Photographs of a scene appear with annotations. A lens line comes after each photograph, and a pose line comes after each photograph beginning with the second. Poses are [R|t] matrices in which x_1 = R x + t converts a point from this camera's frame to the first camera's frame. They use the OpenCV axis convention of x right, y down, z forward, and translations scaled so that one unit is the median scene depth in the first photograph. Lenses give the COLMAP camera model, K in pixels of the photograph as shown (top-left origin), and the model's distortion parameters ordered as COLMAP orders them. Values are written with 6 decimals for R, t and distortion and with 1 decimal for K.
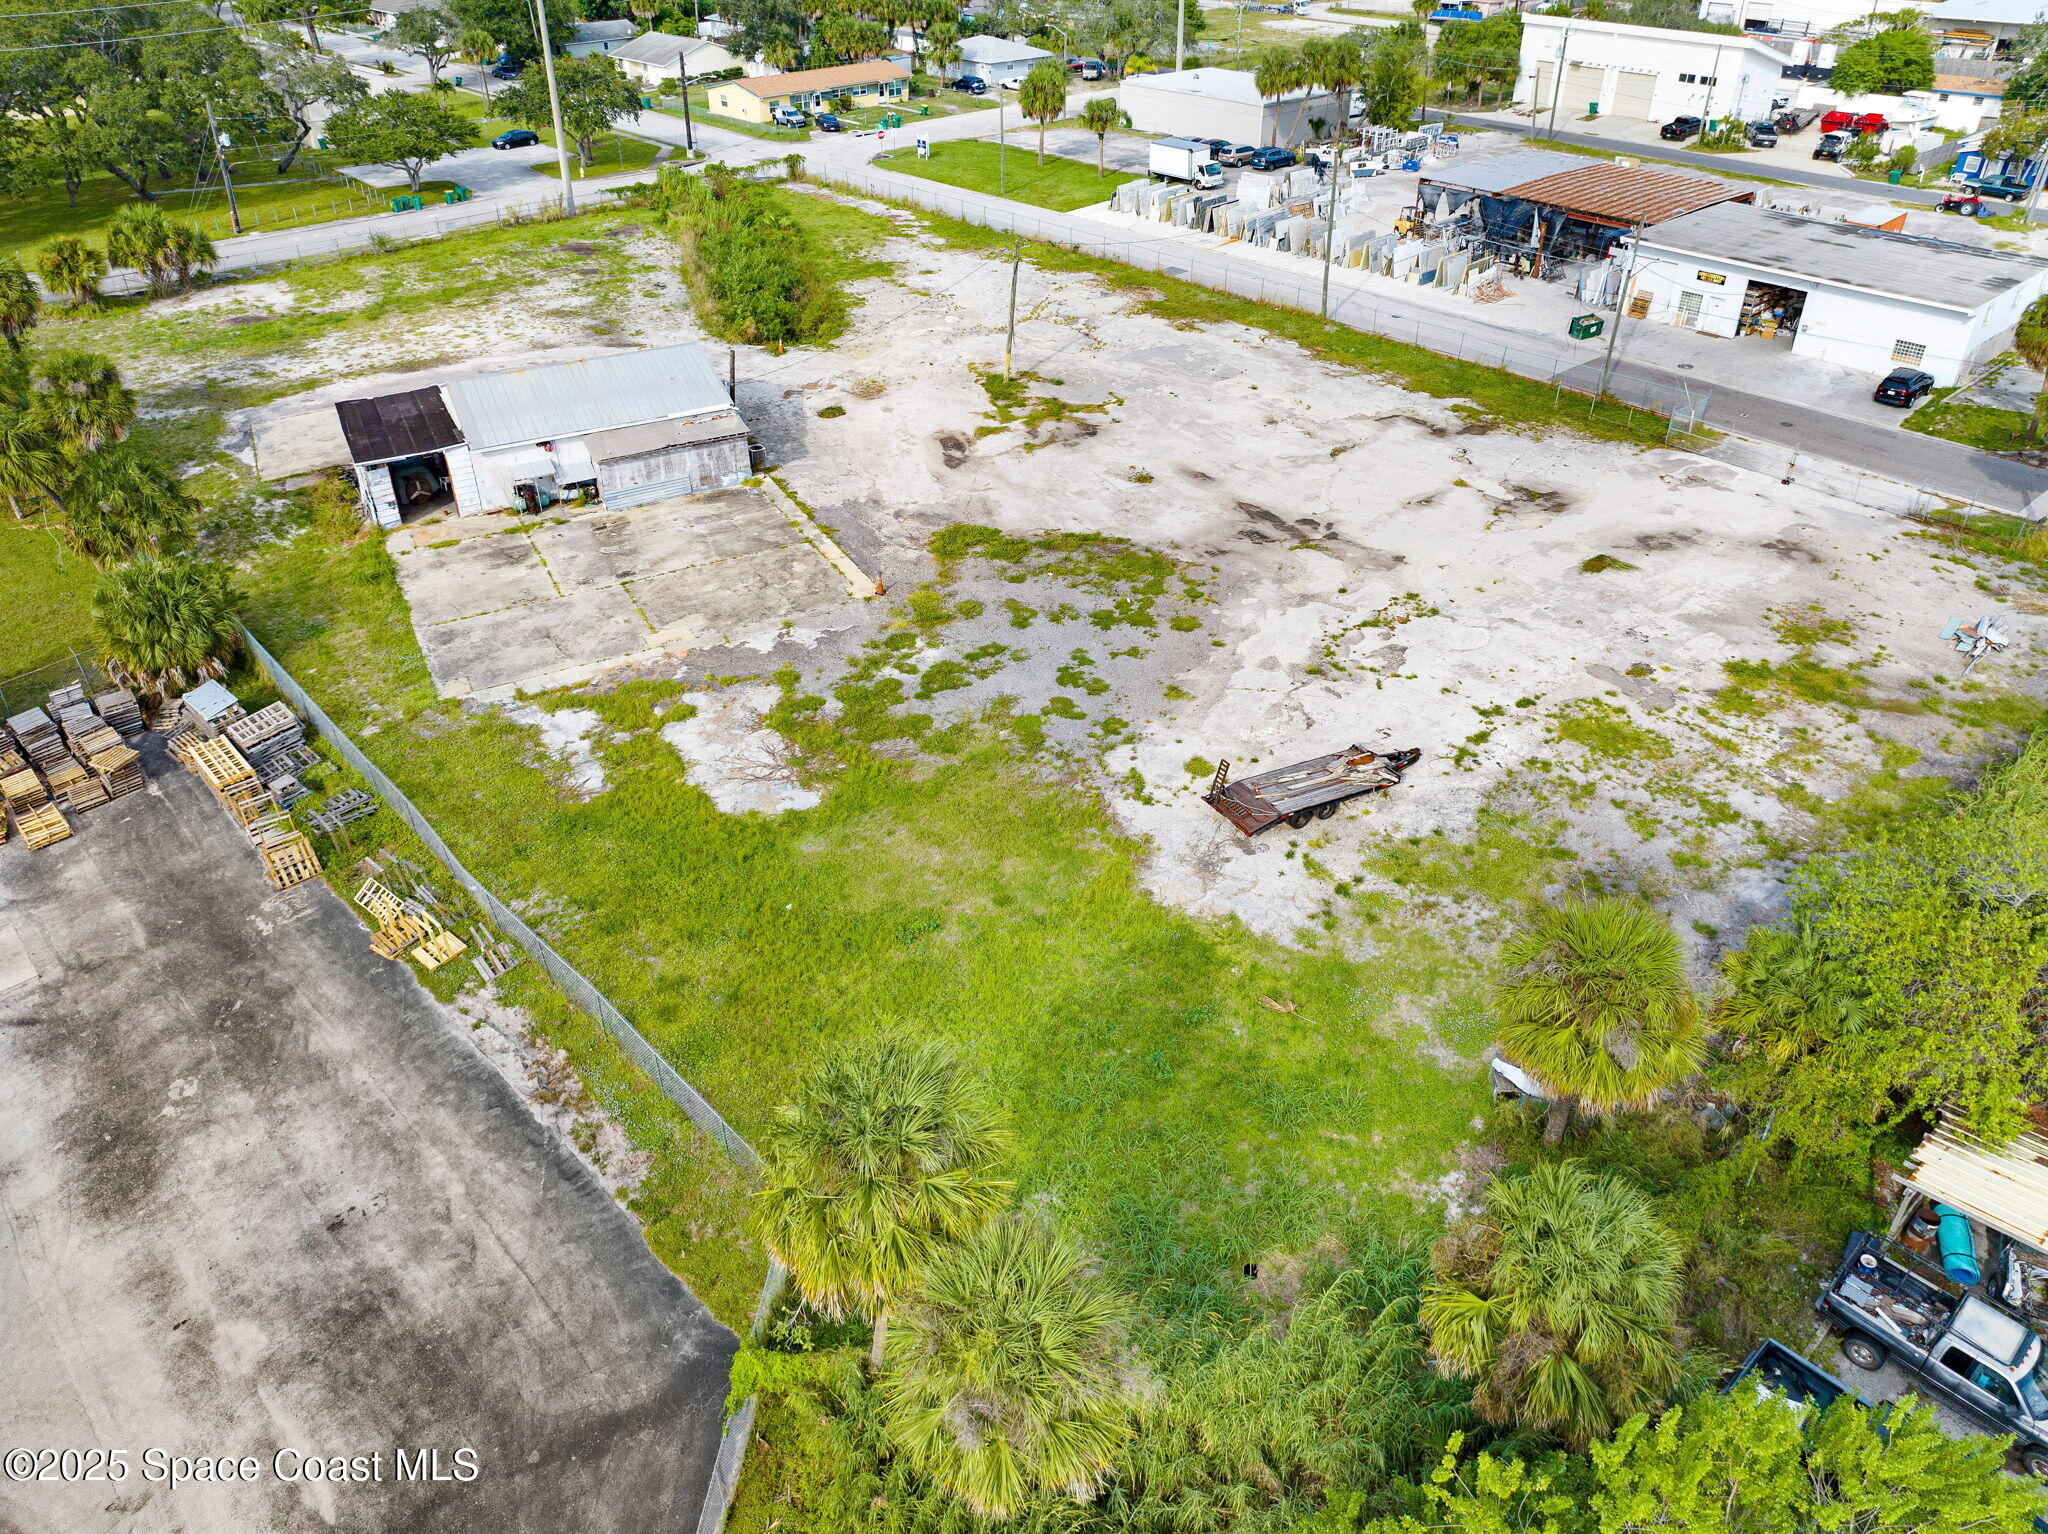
lens RADIAL K [[1521.0, 0, 1025.8], [0, 1521.0, 605.1], [0, 0, 1]] dist [-0.034821, 0.003051]
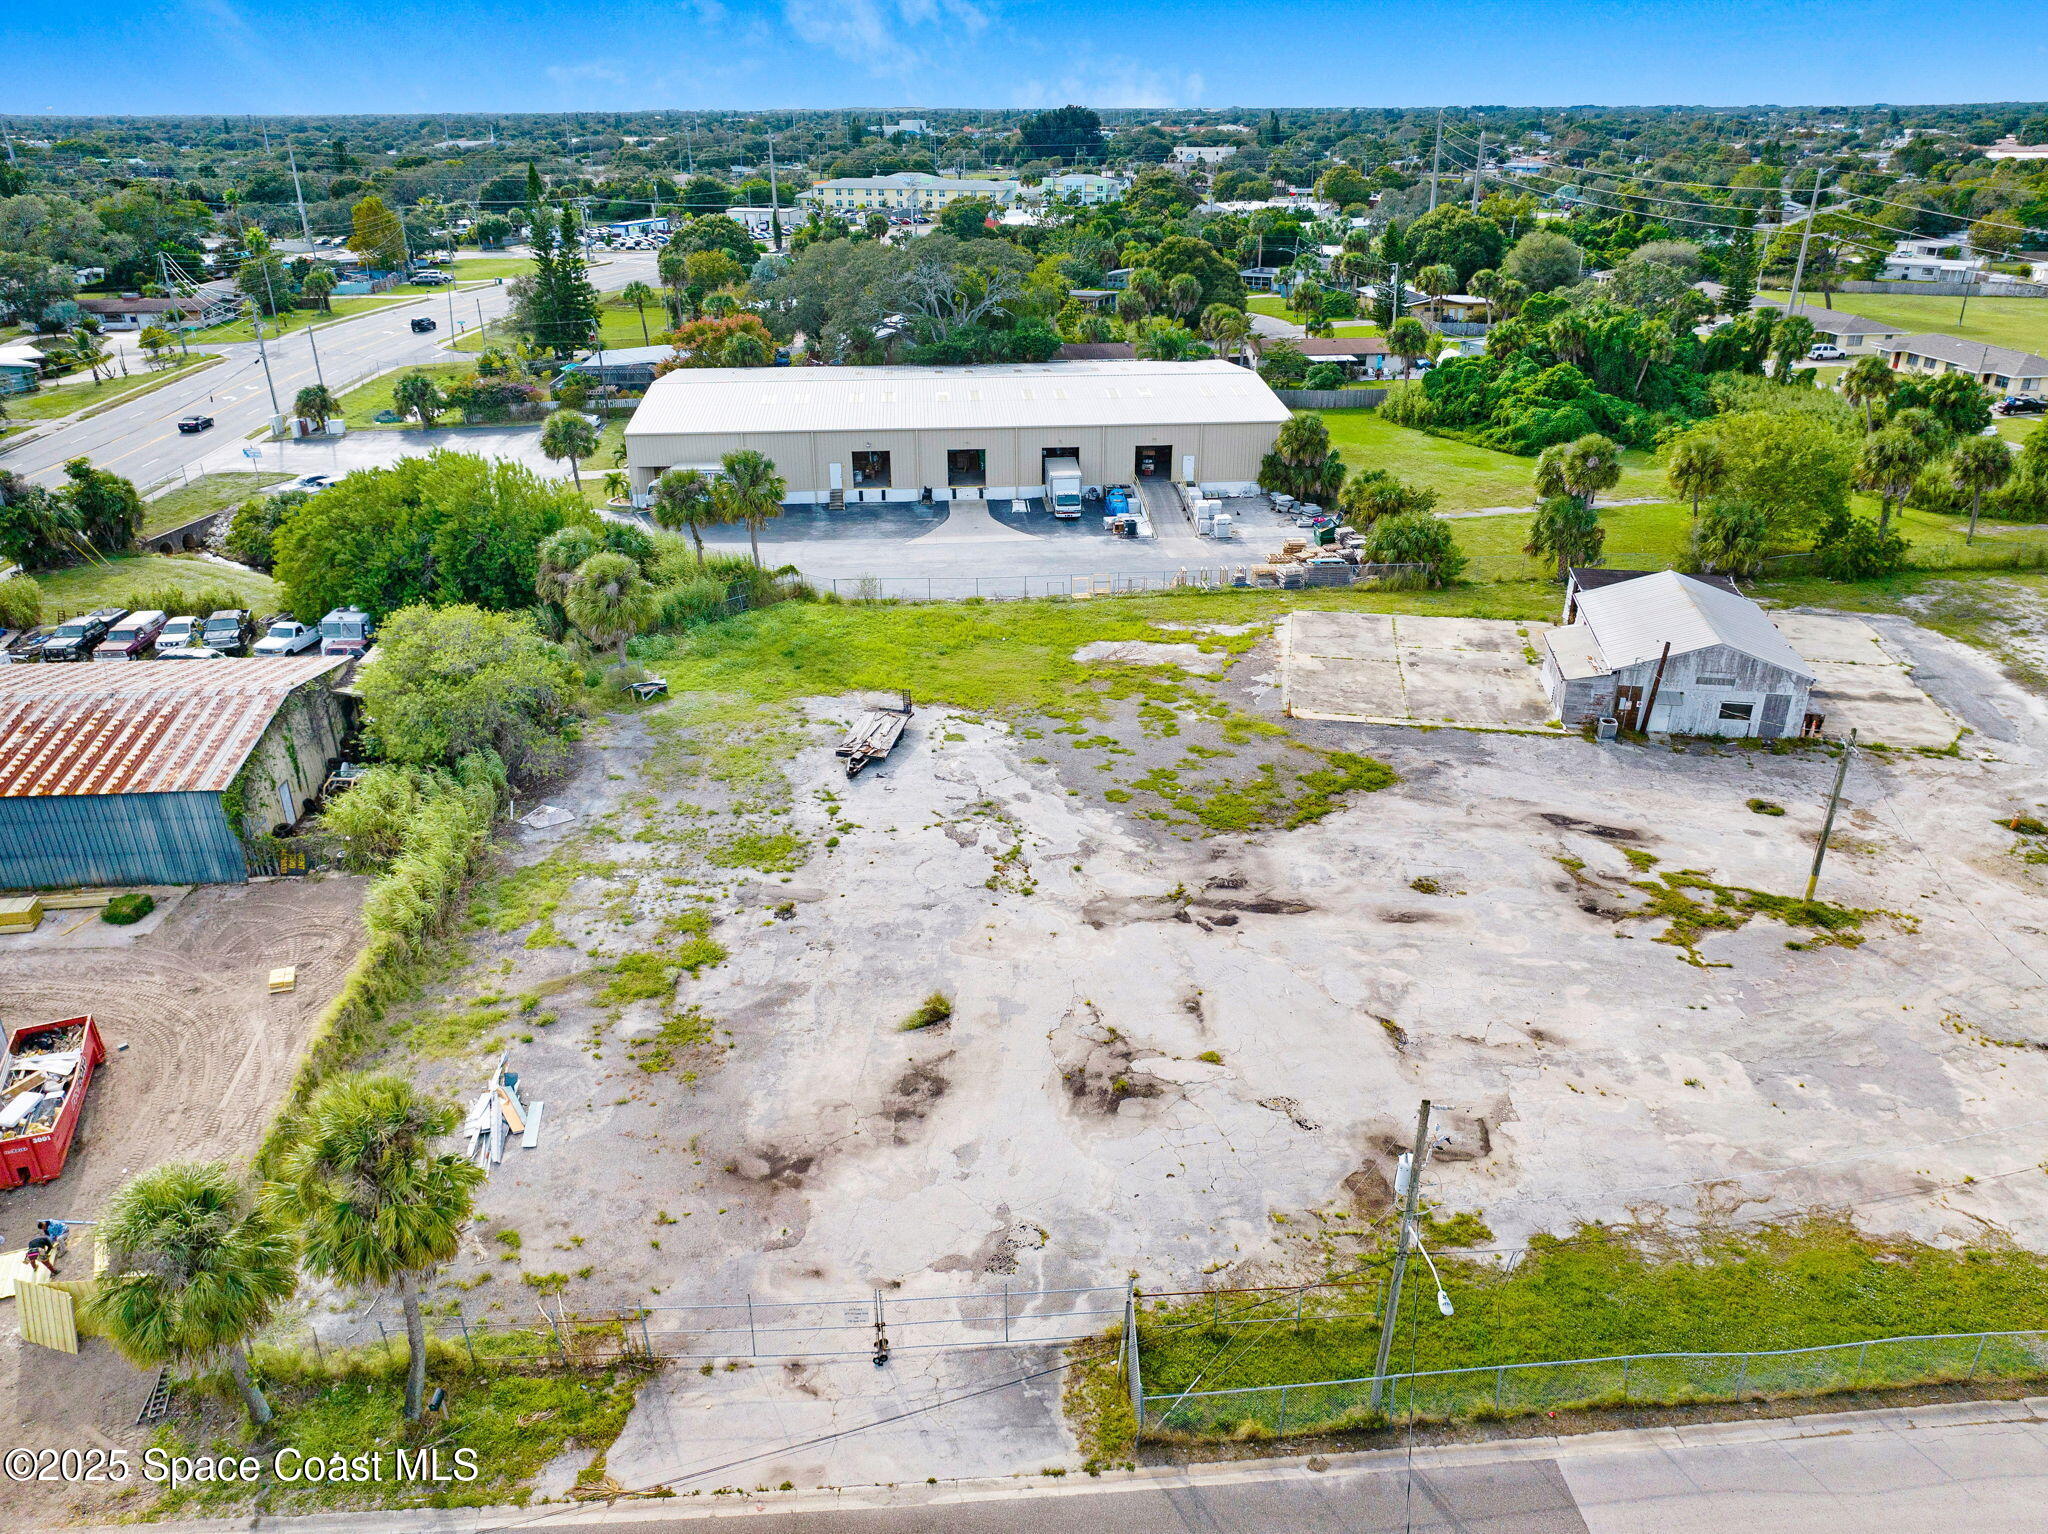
lens RADIAL K [[1521.0, 0, 1025.8], [0, 1521.0, 605.1], [0, 0, 1]] dist [-0.034821, 0.003051]
pose [[-0.617170, 0.255006, -0.744361, 0.855631], [-0.365299, 0.745027, 0.558114, -0.629376], [0.696892, 0.616365, -0.366655, 1.140211]]
